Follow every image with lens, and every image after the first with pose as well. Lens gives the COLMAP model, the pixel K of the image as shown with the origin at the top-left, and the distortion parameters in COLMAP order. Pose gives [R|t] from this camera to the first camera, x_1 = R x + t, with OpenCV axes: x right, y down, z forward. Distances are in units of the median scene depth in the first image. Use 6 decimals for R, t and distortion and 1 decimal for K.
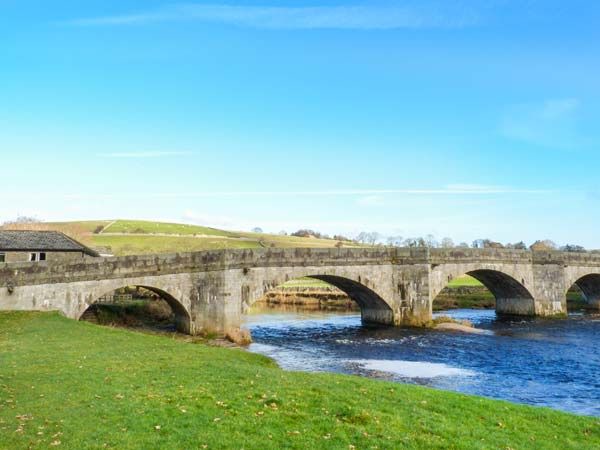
lens RADIAL K [[515.5, 0, 300.7], [0, 515.5, 223.9], [0, 0, 1]] dist [-0.029823, -0.001610]
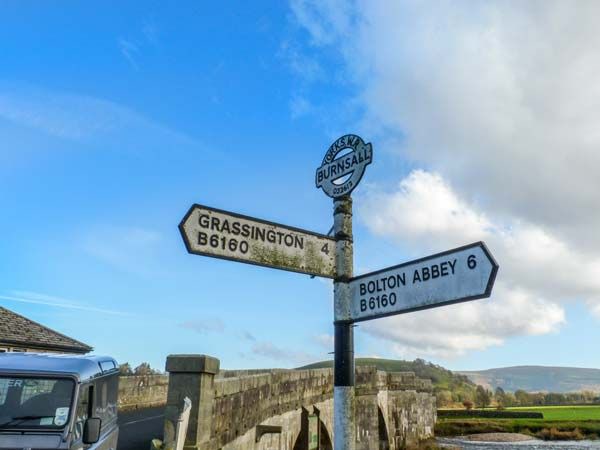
lens RADIAL K [[515.5, 0, 300.6], [0, 515.5, 224.5], [0, 0, 1]] dist [-0.029823, -0.001610]
pose [[0.681062, 0.245131, 0.689975, -0.679219], [-0.083643, 0.962175, -0.259274, 0.043920], [-0.727432, 0.118870, 0.675805, 0.436383]]
